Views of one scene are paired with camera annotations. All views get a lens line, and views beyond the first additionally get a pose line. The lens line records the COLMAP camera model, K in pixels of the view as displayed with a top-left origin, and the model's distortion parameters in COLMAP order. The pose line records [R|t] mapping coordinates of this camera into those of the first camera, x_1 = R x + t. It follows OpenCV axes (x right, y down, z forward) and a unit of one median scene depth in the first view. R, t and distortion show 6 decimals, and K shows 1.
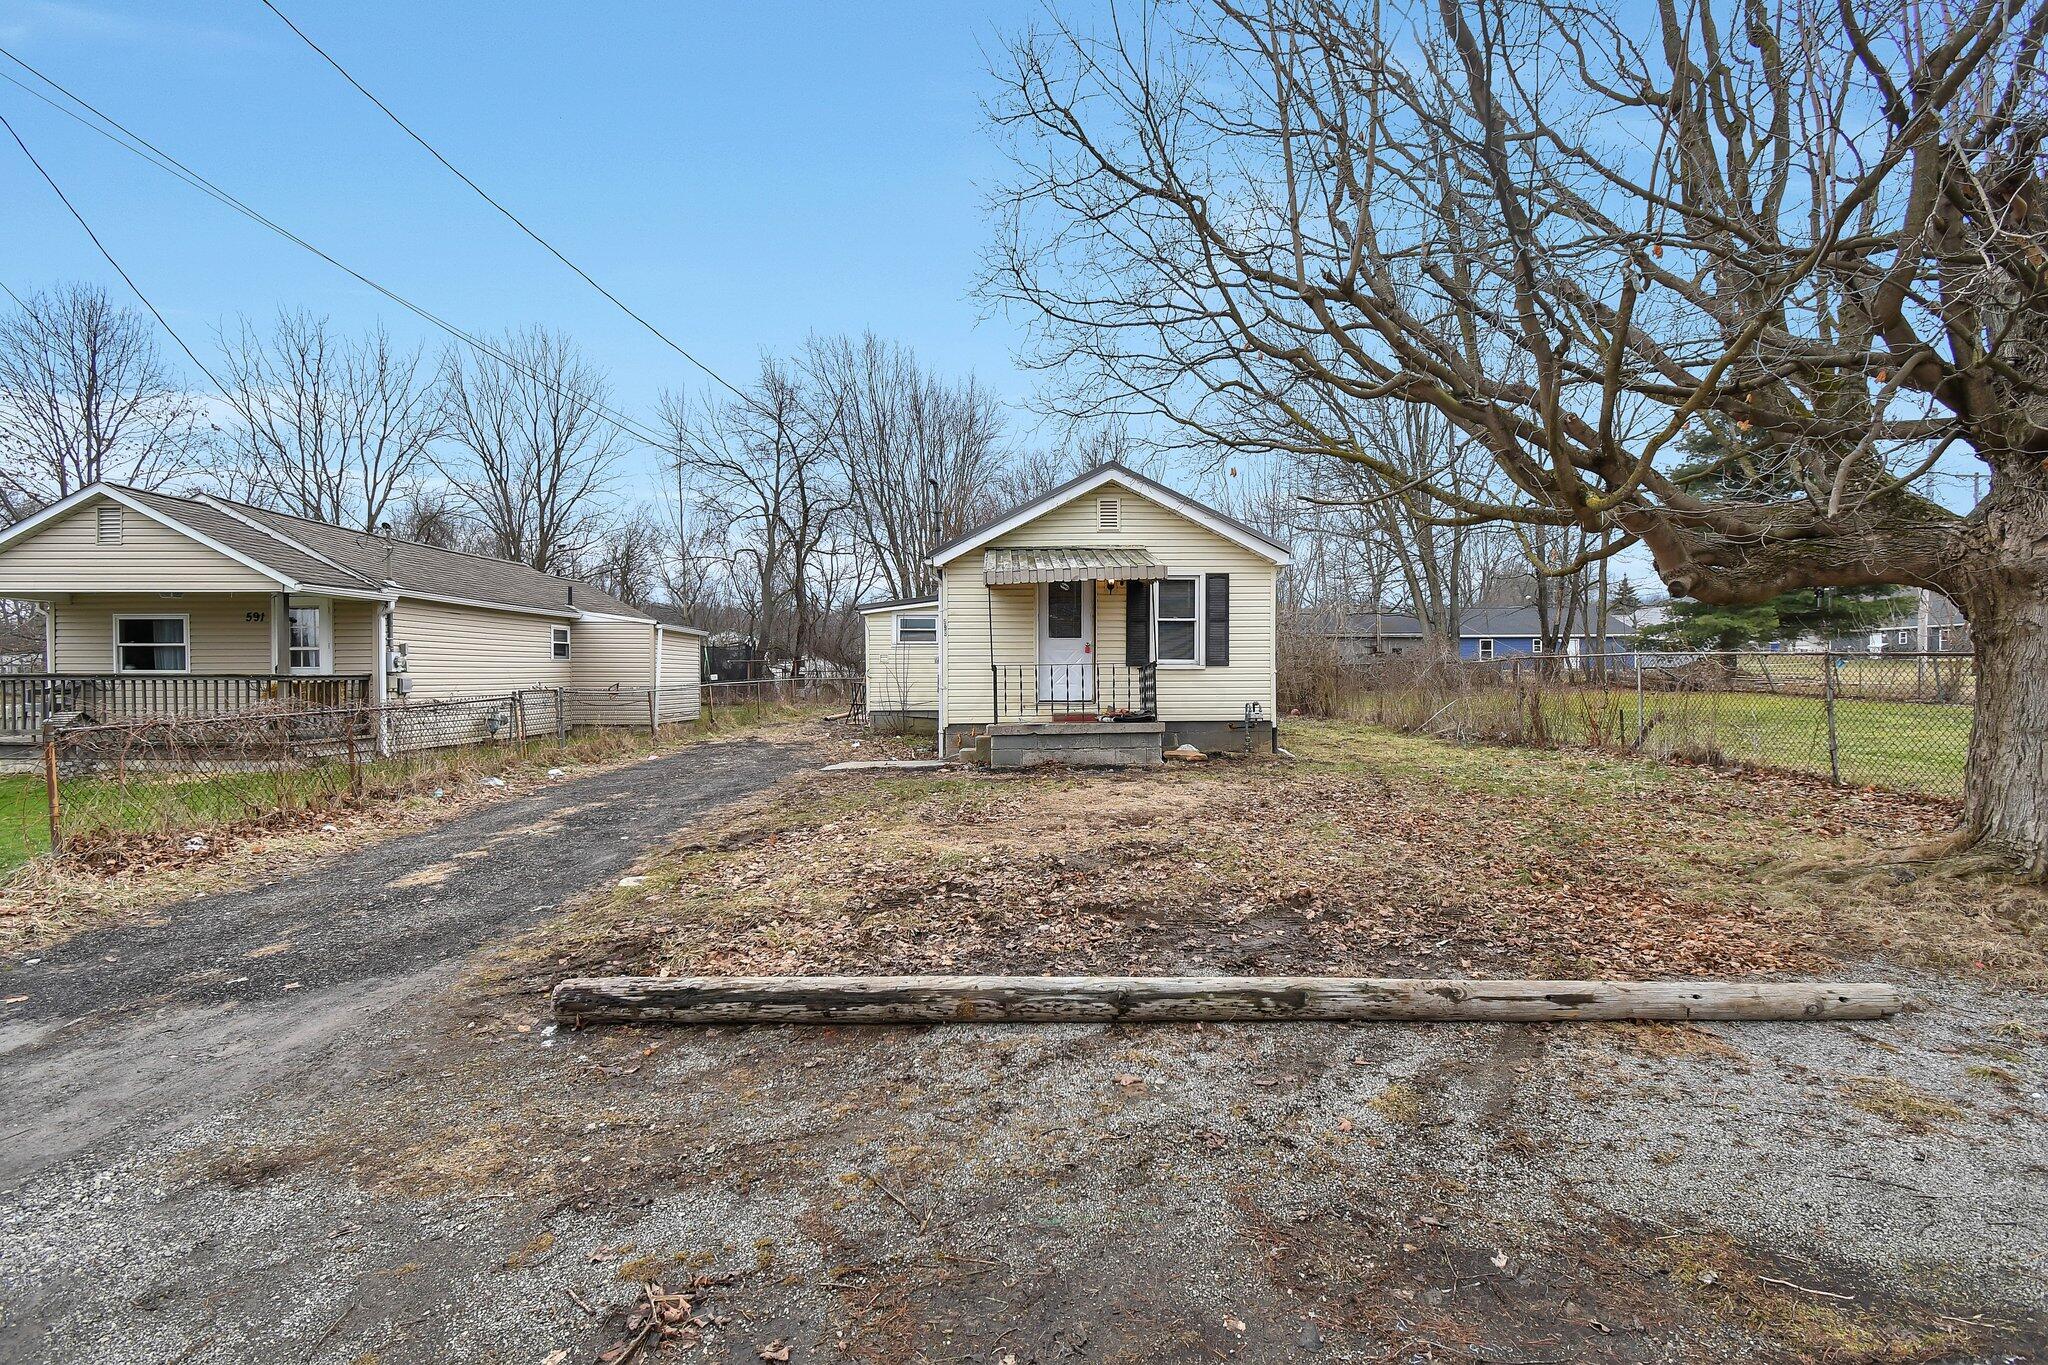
lens RADIAL K [[955.9, 0, 1023.6], [0, 955.9, 694.0], [0, 0, 1]] dist [0.023014, -0.023845]
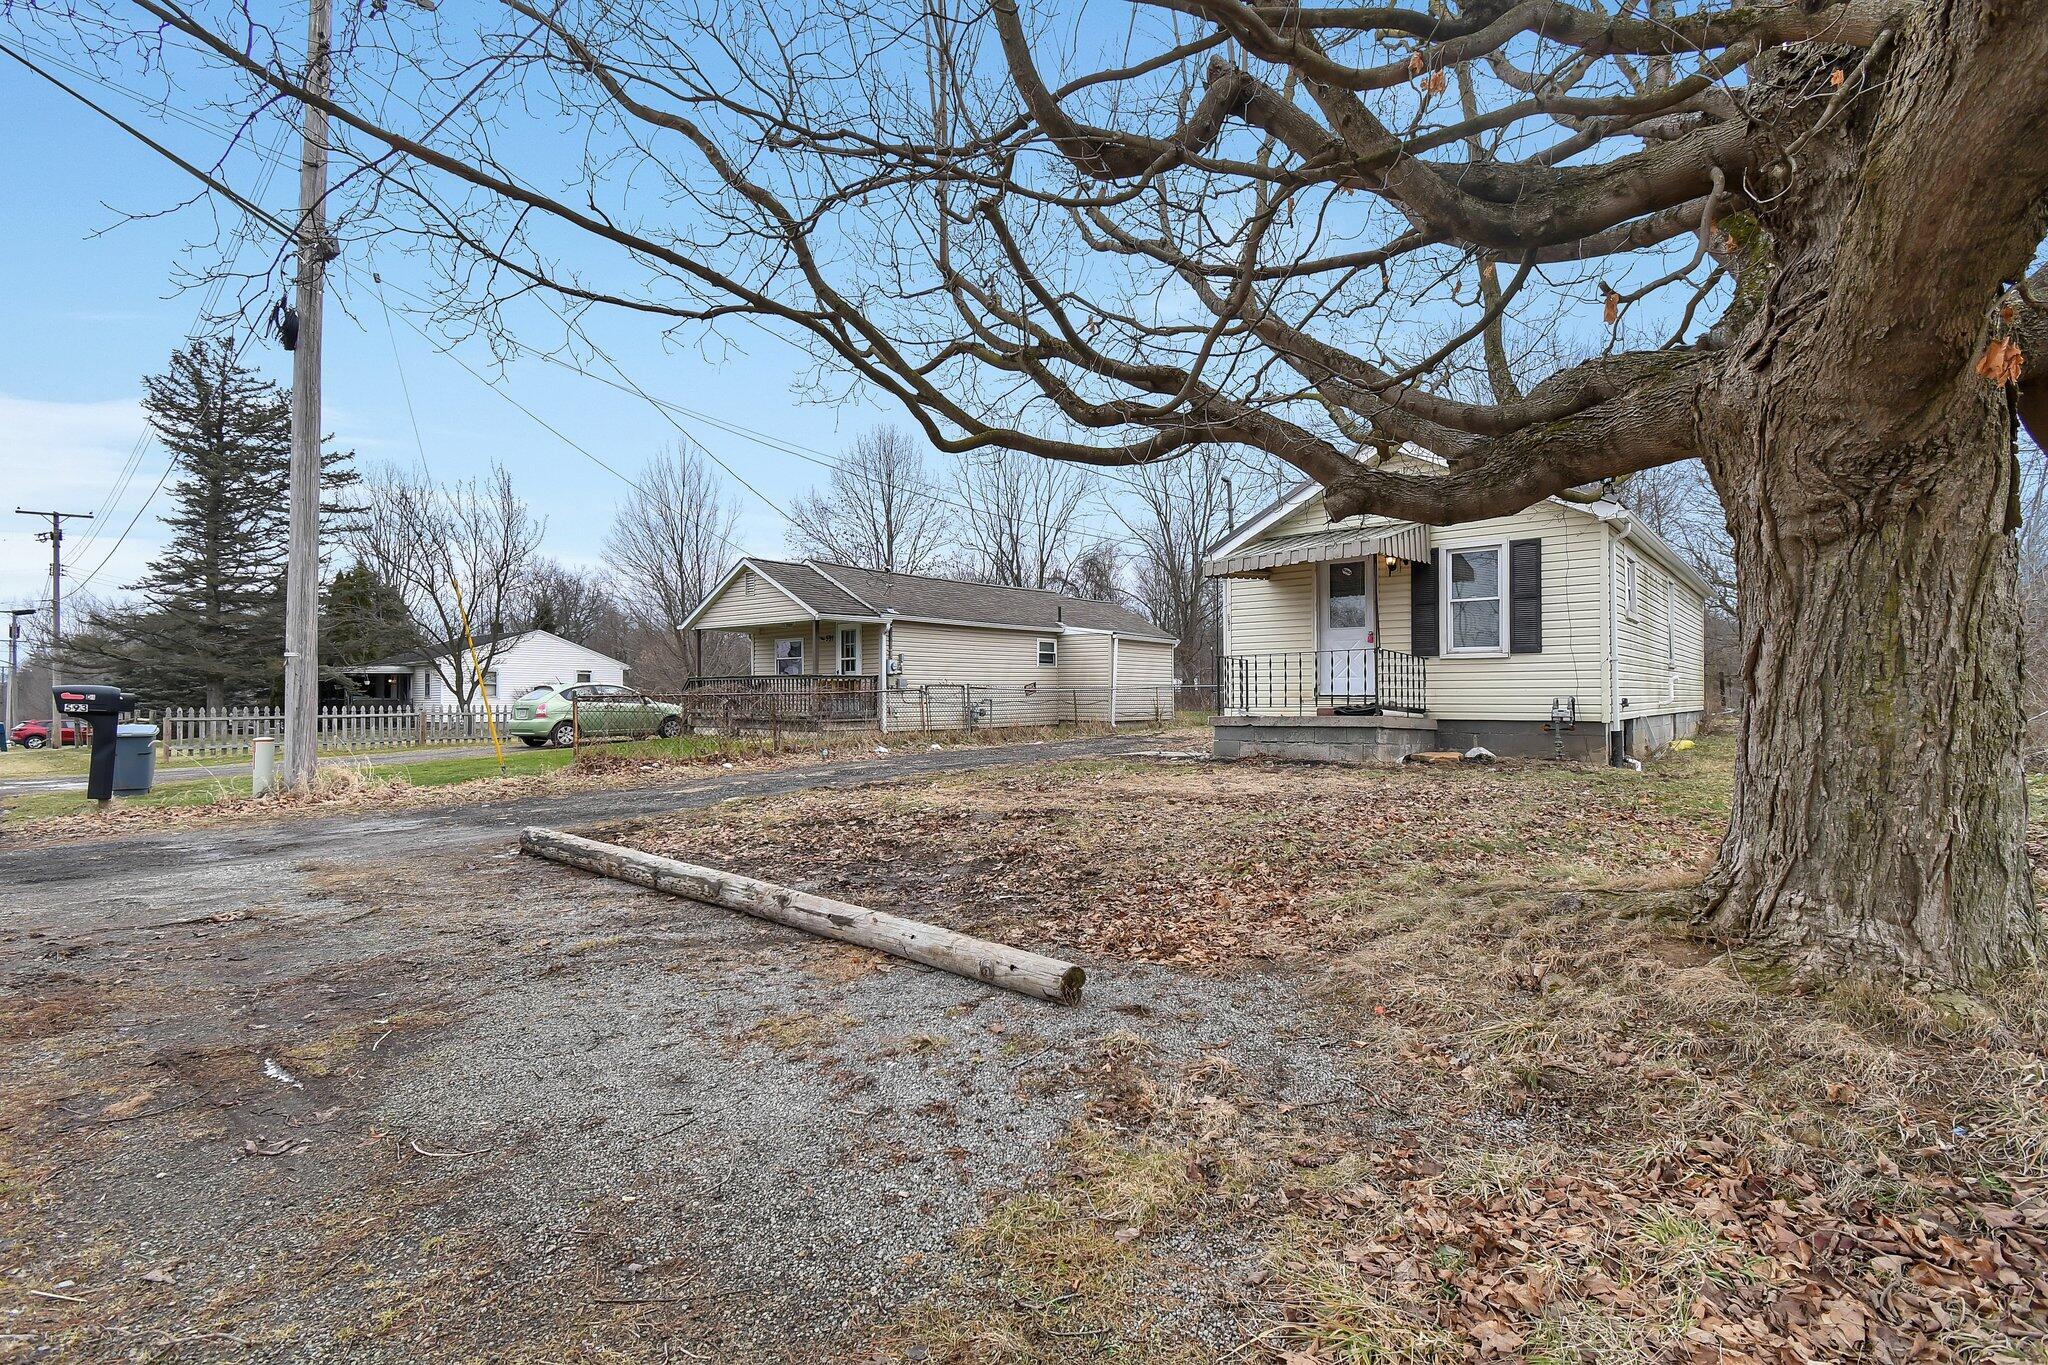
lens RADIAL K [[962.3, 0, 1024.0], [0, 962.3, 682.5], [0, 0, 1]] dist [0.013802, 0.000034]
pose [[0.736925, -0.006878, -0.675939, 0.446755], [-0.015423, 0.999517, -0.026984, 0.024806], [0.675798, 0.030310, 0.736463, 0.106990]]
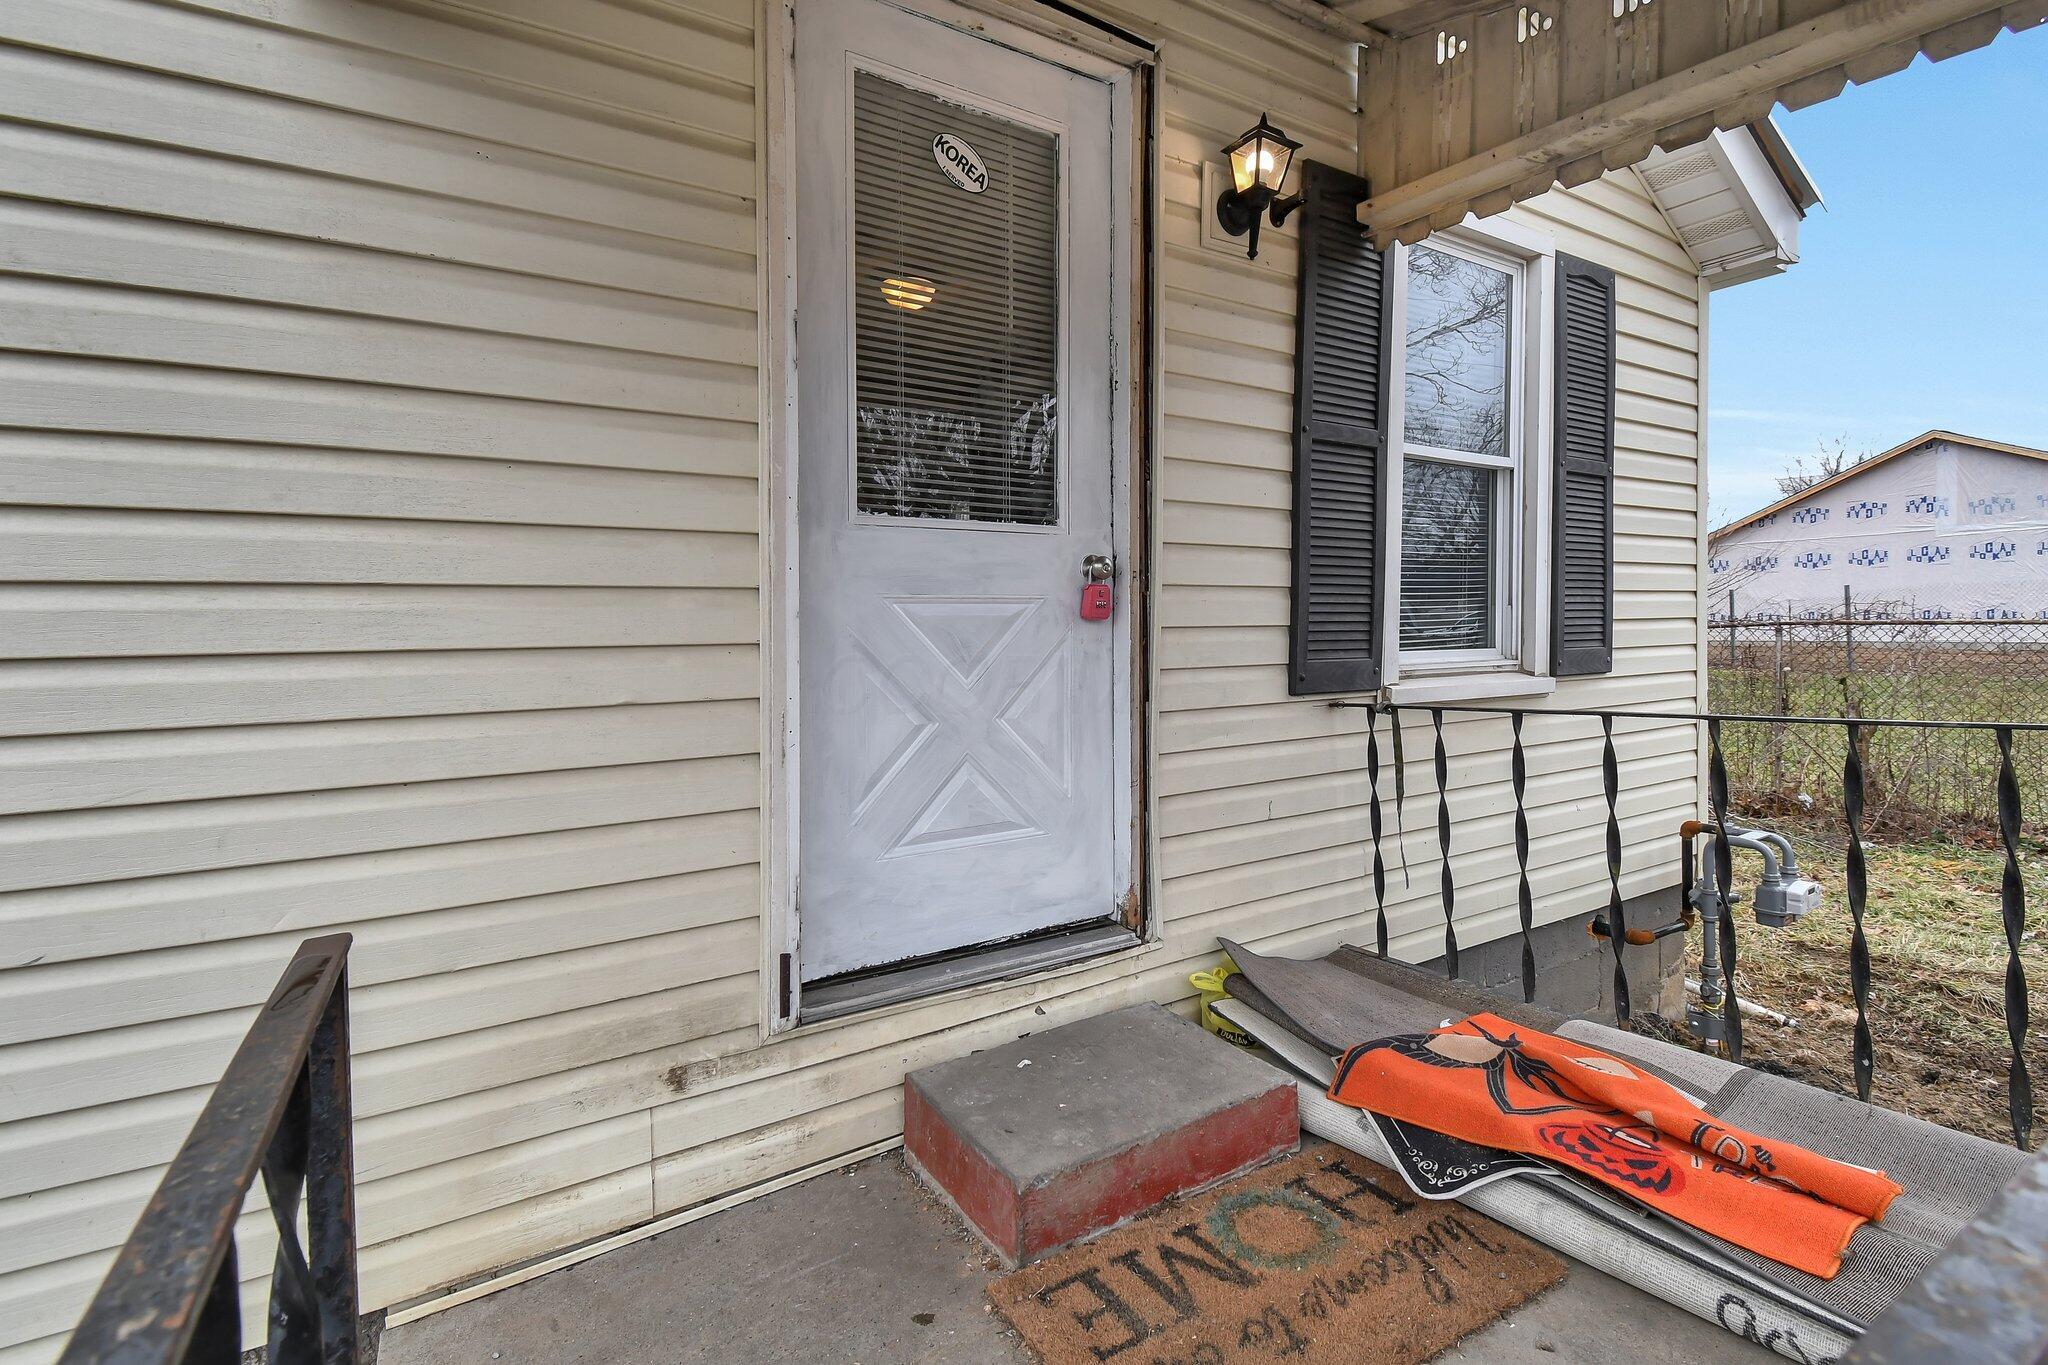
lens RADIAL K [[886.0, 0, 1025.5], [0, 886.0, 650.0], [0, 0, 1]] dist [0.000595, 0.000133]
pose [[0.873439, -0.021113, 0.486476, -0.014452], [0.010743, 0.999652, 0.024096, -0.042604], [-0.486815, -0.015820, 0.873362, 0.888189]]
